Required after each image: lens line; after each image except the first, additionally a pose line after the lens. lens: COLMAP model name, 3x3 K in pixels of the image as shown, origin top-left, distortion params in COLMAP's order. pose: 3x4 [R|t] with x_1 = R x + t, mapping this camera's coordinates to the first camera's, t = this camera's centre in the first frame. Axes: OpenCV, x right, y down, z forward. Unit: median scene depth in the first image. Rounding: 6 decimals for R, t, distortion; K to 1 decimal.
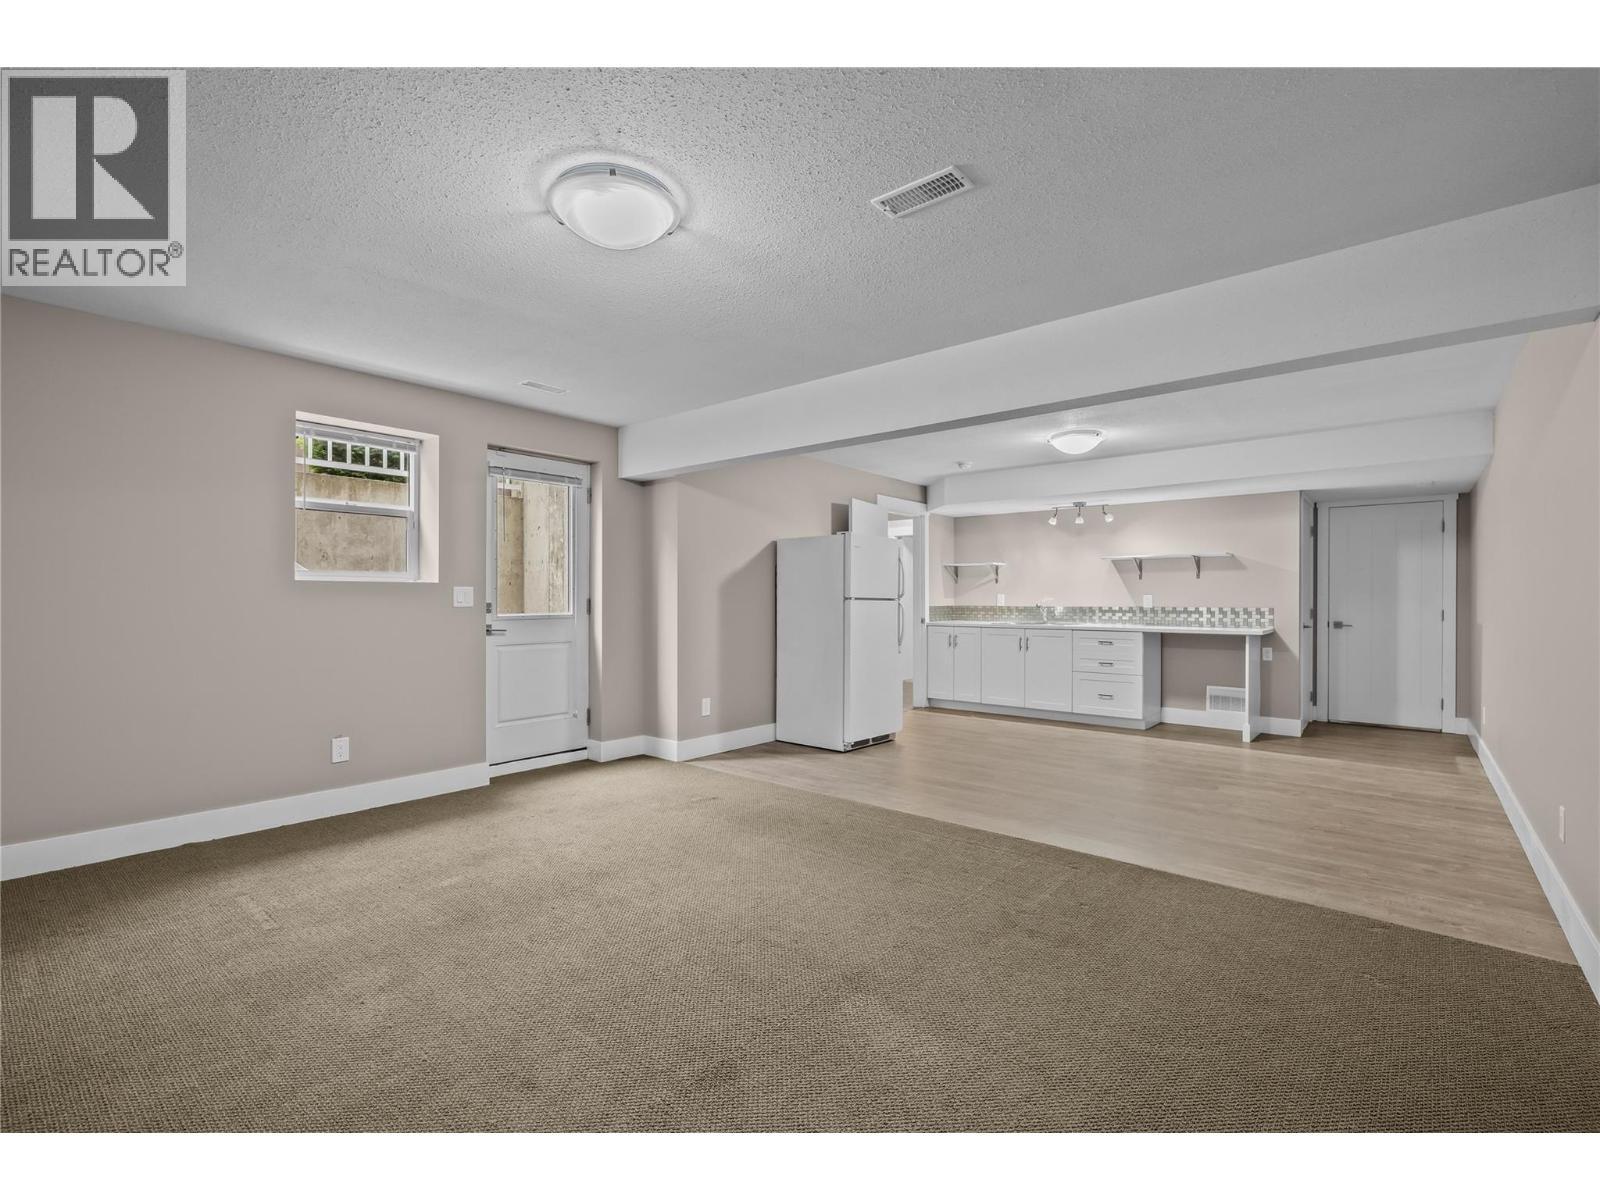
lens RADIAL K [[722.4, 0, 804.3], [0, 722.4, 605.2], [0, 0, 1]] dist [-0.001188, 0.000166]
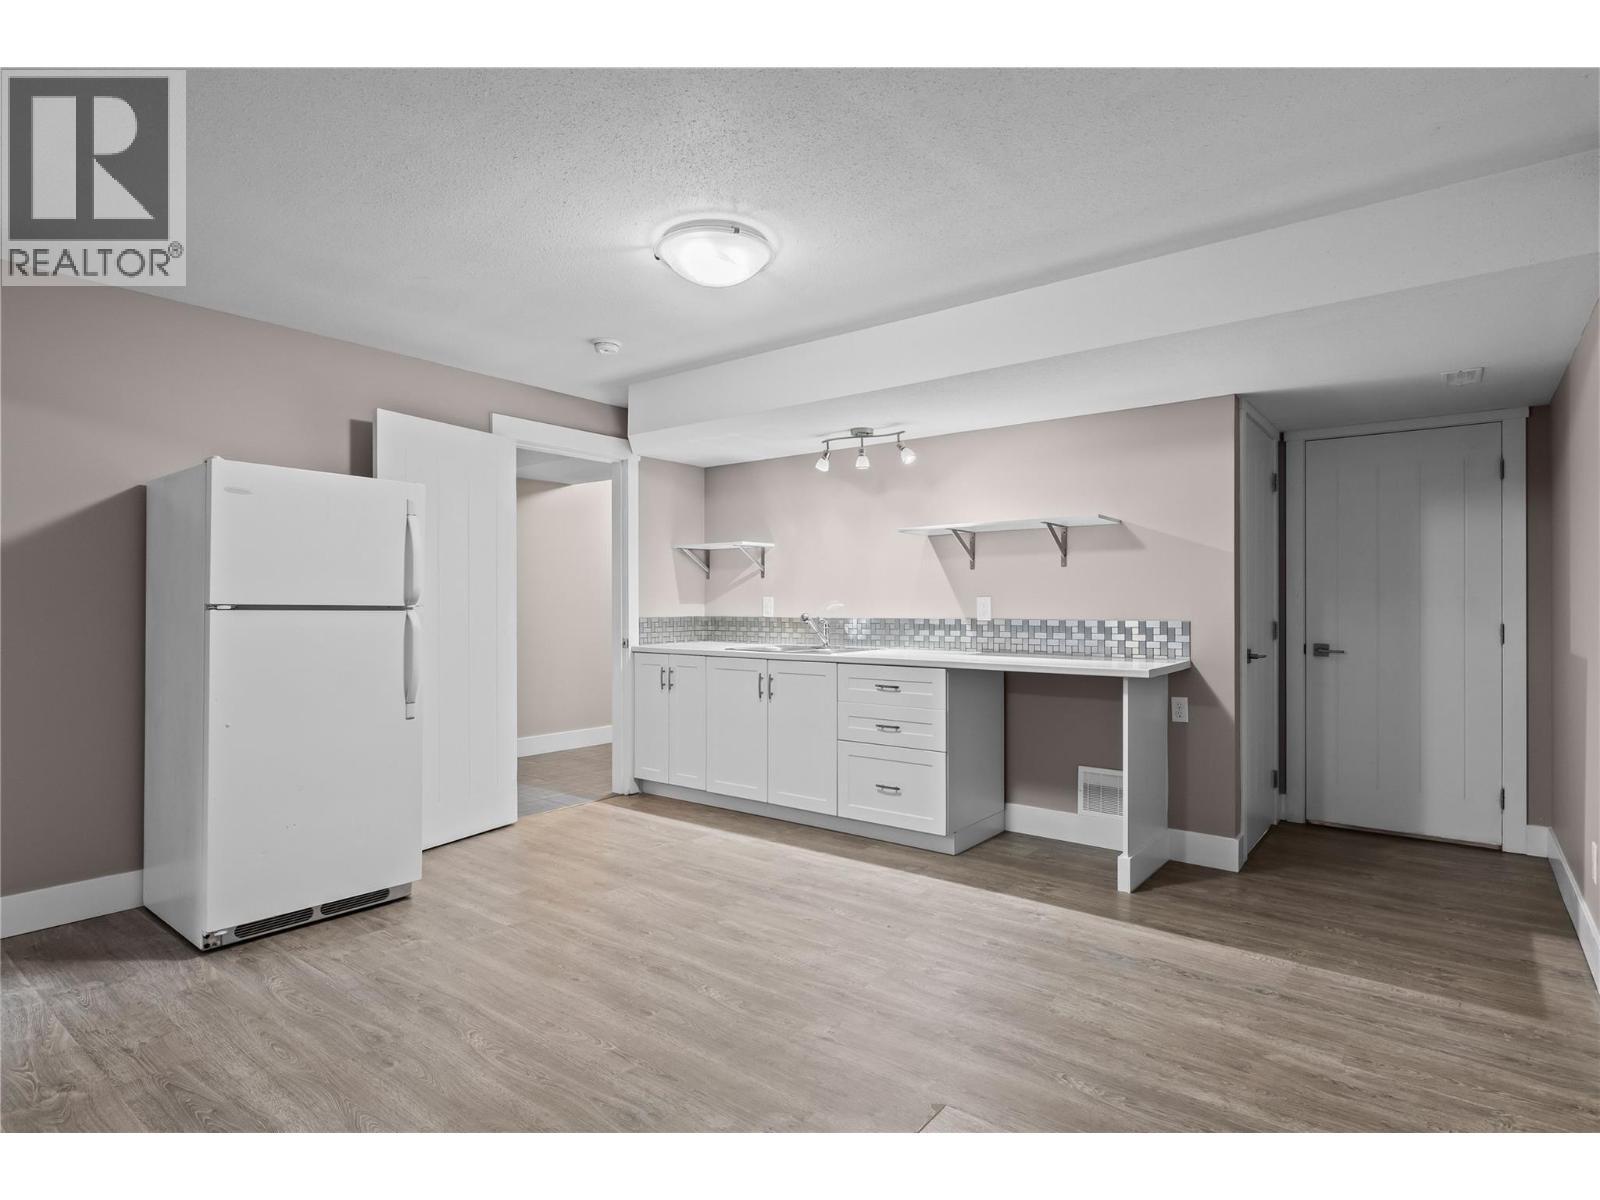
lens RADIAL K [[852.5, 0, 804.1], [0, 852.5, 605.7], [0, 0, 1]] dist [-0.000525, -0.001507]
pose [[0.999212, -0.002653, 0.039591, 0.316344], [0.002901, 0.999977, -0.006208, -0.004256], [-0.039573, 0.006318, 0.999197, 0.360121]]
